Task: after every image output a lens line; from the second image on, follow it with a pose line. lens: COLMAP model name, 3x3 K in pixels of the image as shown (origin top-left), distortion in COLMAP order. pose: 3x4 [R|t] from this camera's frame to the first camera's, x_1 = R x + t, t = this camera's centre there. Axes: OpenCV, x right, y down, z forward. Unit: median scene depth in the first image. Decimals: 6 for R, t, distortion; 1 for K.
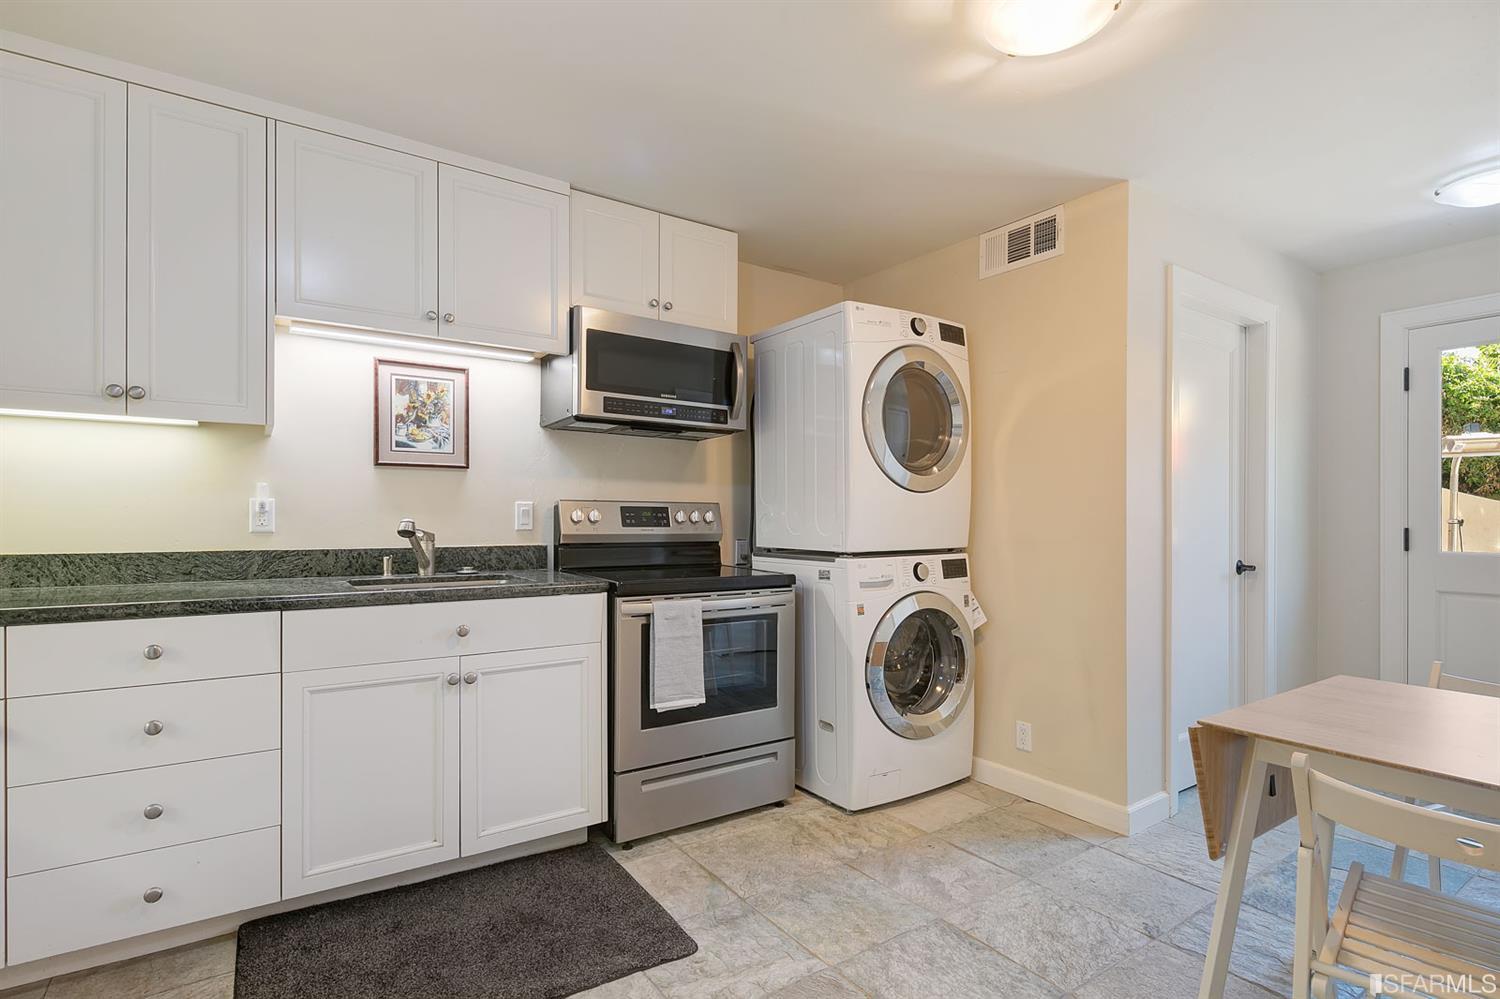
lens RADIAL K [[746.0, 0, 757.5], [0, 746.0, 516.0], [0, 0, 1]] dist [0.000788, 0.000229]
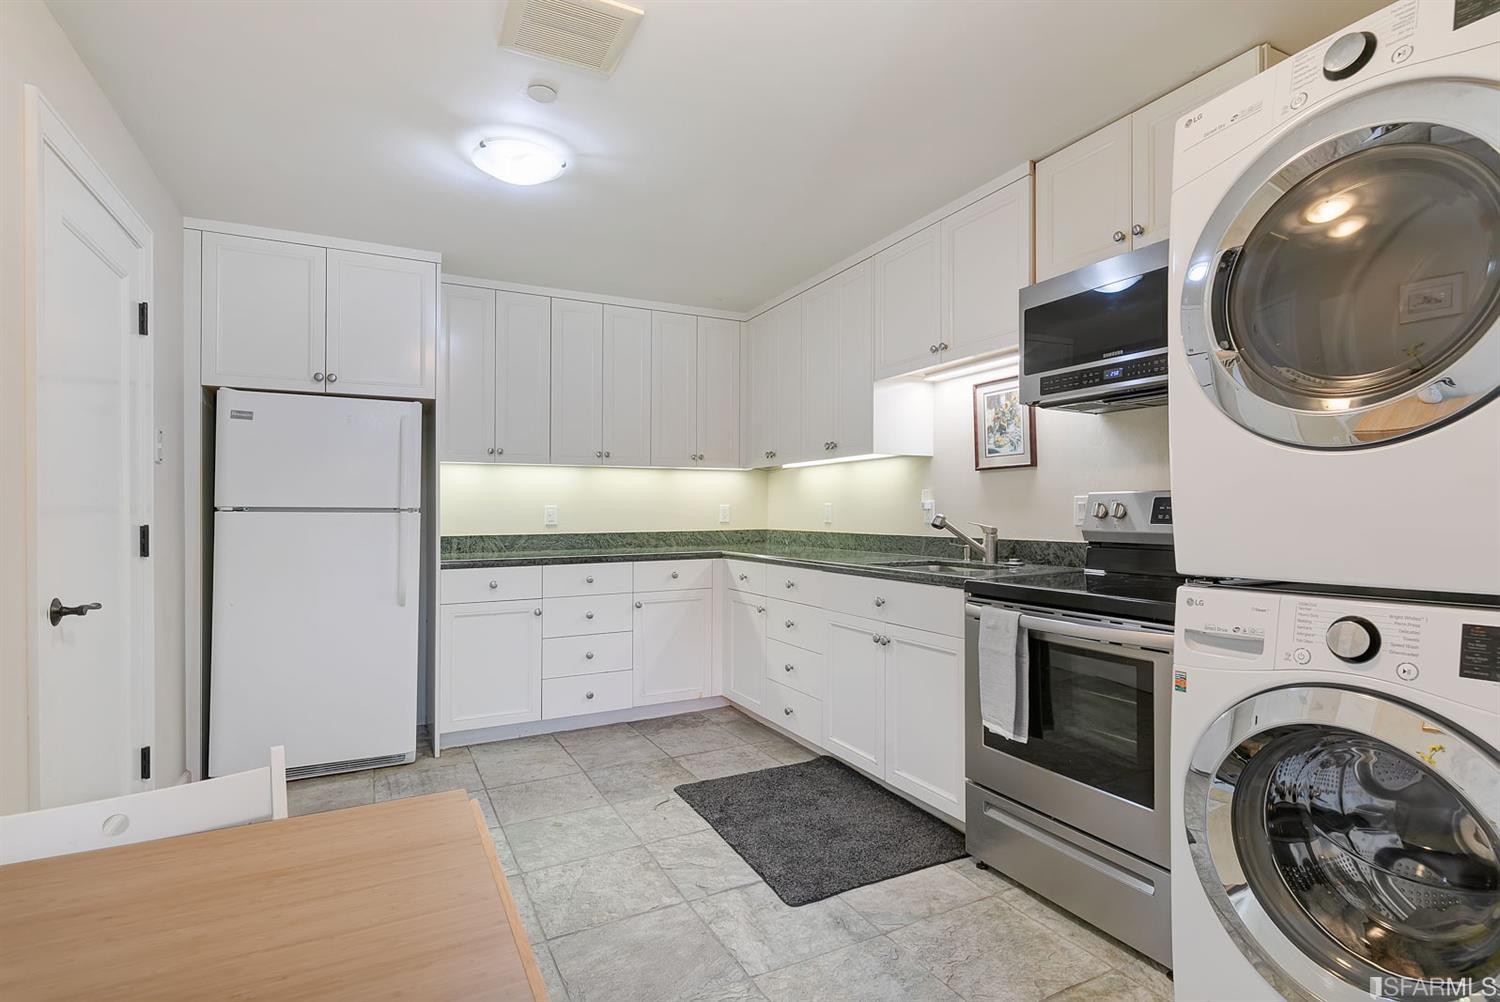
lens RADIAL K [[728.9, 0, 750.0], [0, 728.9, 501.0], [0, 0, 1]] dist [0.000398, 0.000098]
pose [[-0.133816, -0.019232, -0.990820, 0.719555], [0.006304, 0.999775, -0.020257, 0.003952], [0.990986, -0.008957, -0.133664, 0.778612]]
